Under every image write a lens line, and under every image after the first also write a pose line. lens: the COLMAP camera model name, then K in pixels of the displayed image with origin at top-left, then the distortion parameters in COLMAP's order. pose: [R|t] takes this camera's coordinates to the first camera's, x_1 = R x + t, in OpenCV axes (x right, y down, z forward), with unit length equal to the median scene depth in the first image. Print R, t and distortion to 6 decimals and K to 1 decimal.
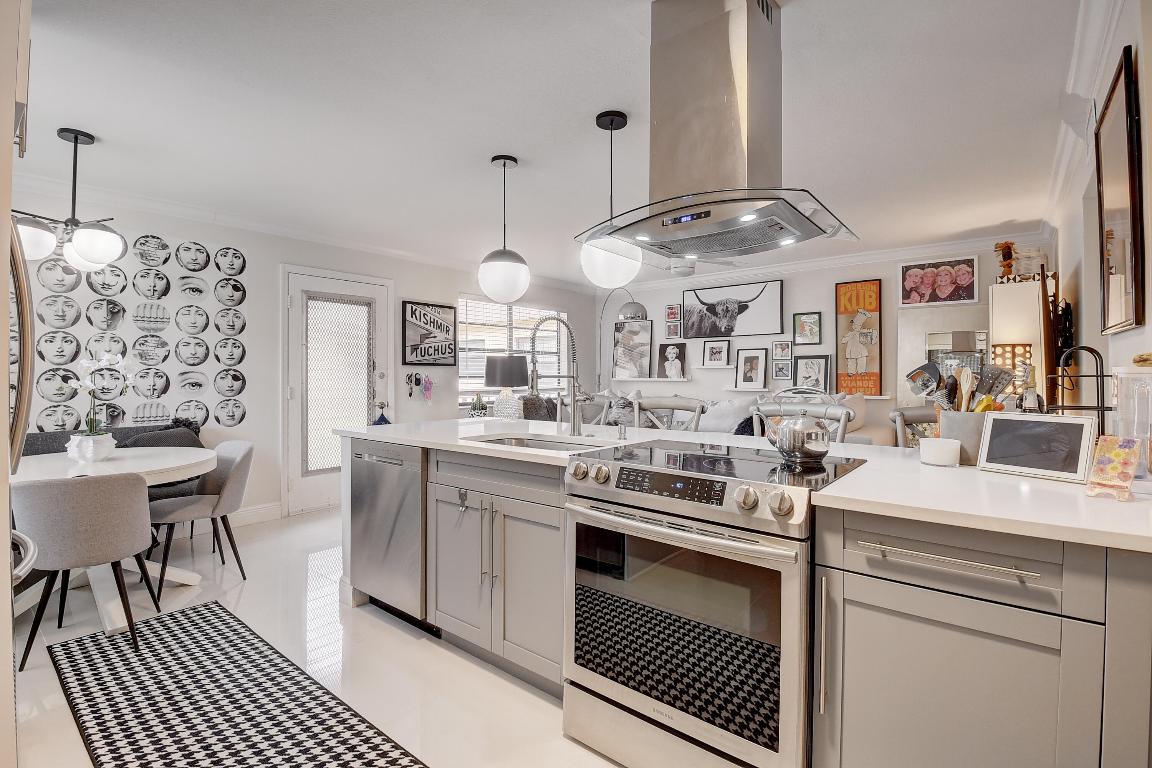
lens RADIAL K [[533.8, 0, 573.2], [0, 533.8, 366.2], [0, 0, 1]] dist [-0.016187, -0.011046]
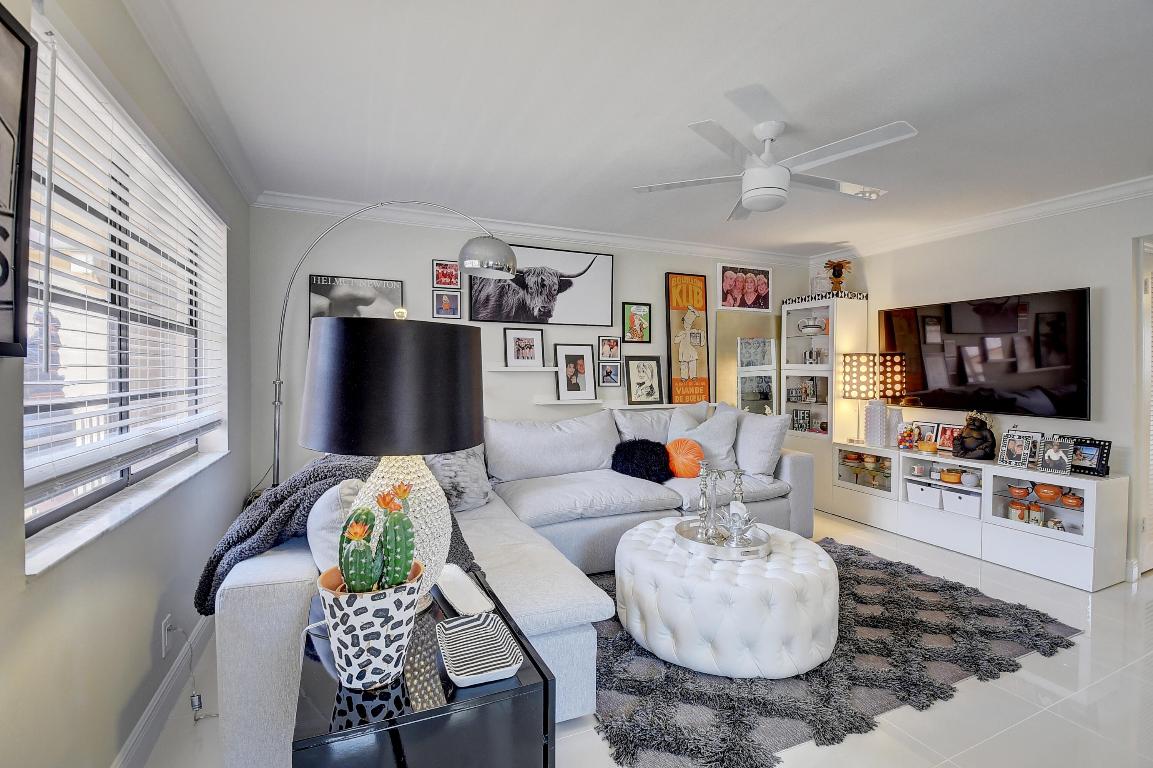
lens RADIAL K [[505.3, 0, 553.9], [0, 505.3, 378.9], [0, 0, 1]] dist [-0.024072, -0.006019]
pose [[0.480671, -0.003995, 0.876892, -0.315796], [-0.015122, 0.999803, 0.012844, 0.006548], [-0.876771, -0.019435, 0.480516, 0.826922]]
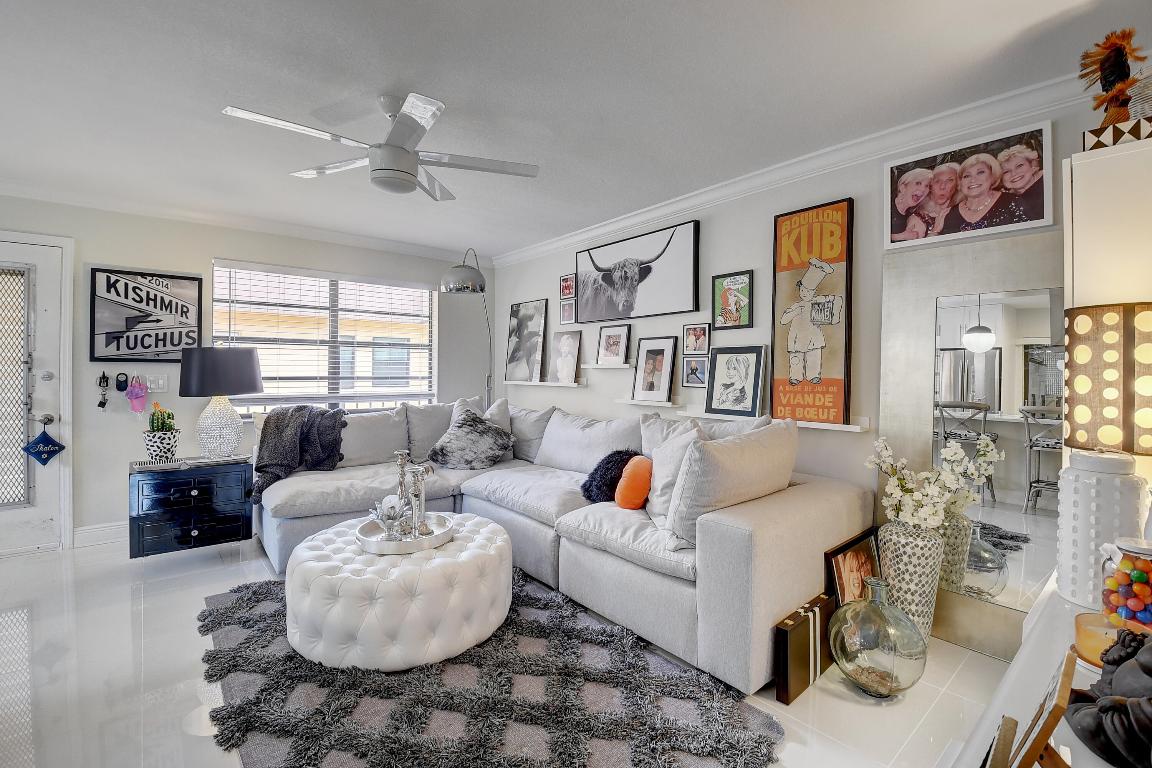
lens RADIAL K [[504.8, 0, 583.2], [0, 504.8, 377.7], [0, 0, 1]] dist [-0.024072, -0.006019]
pose [[0.984622, 0.009817, -0.174422, 0.418753], [-0.005365, 0.999648, 0.025978, -0.000537], [0.174615, -0.024643, 0.984328, 0.481310]]
